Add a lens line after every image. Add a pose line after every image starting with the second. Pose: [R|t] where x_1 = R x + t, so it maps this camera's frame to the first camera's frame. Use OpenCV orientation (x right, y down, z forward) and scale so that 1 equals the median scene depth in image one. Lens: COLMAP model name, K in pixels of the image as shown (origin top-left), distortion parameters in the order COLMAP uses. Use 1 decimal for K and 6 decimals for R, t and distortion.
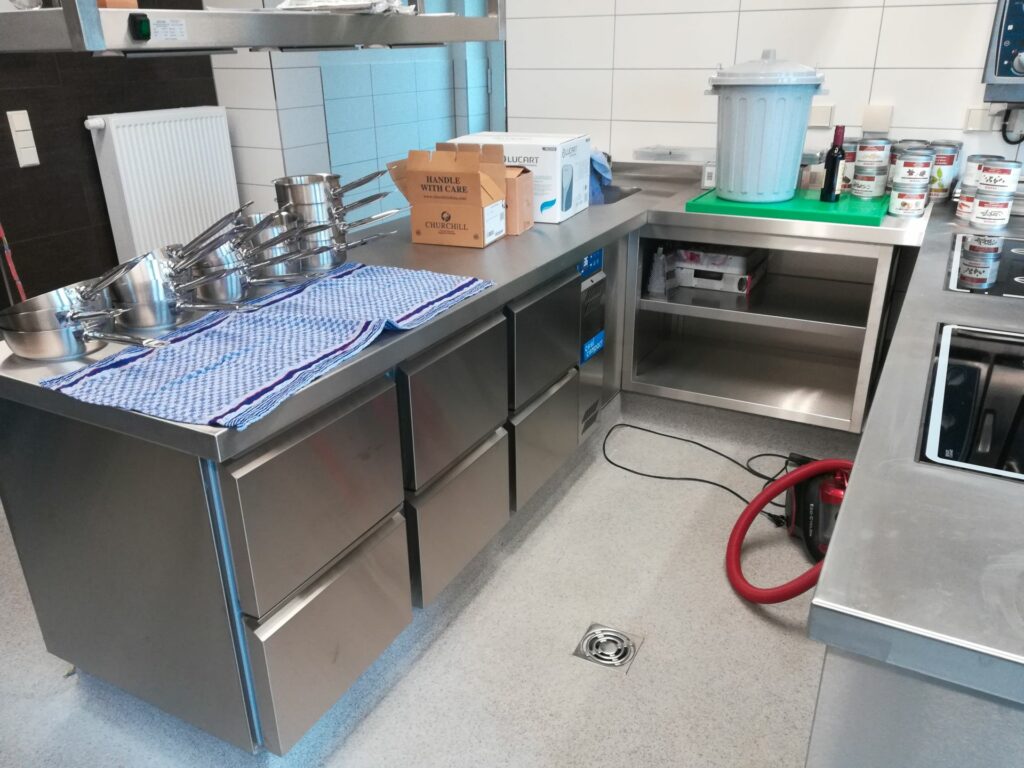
lens RADIAL K [[796.4, 0, 512.0], [0, 796.4, 384.0], [0, 0, 1]] dist [0.053715, -0.069014]
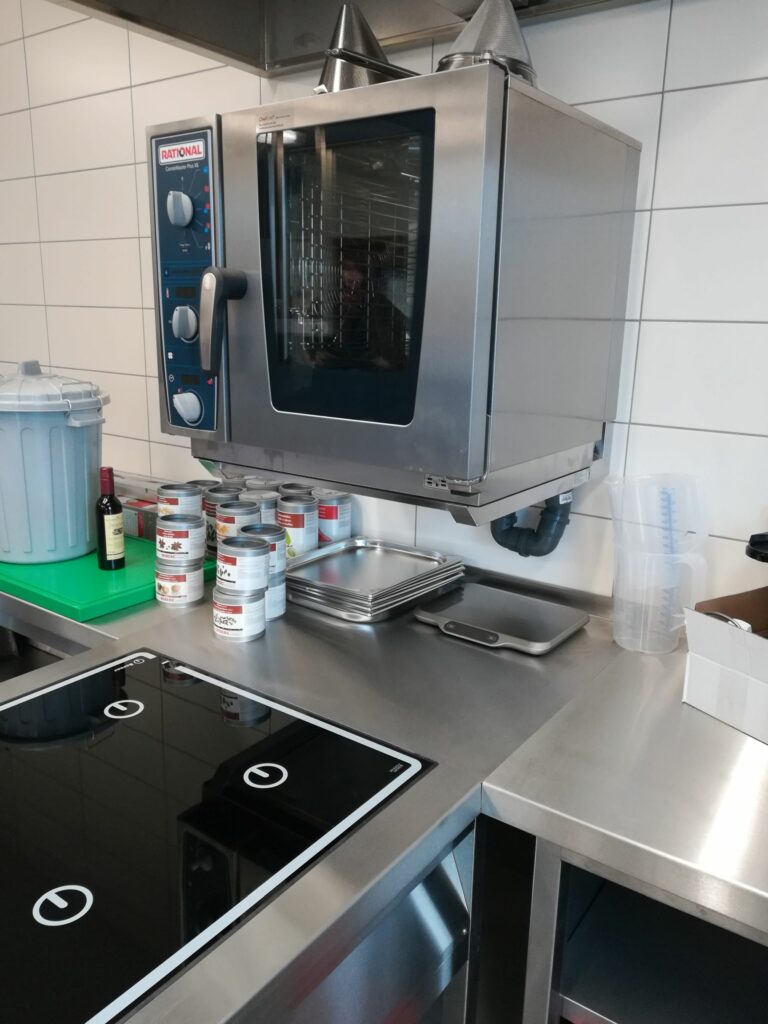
lens RADIAL K [[796.4, 0, 371.6], [0, 796.4, 509.6], [0, 0, 1]] dist [0.053715, -0.069014]
pose [[0.990003, 0.068529, -0.123281, 0.750232], [-0.087365, 0.984117, -0.154533, -0.199118], [0.110733, 0.163759, 0.980266, 0.337582]]
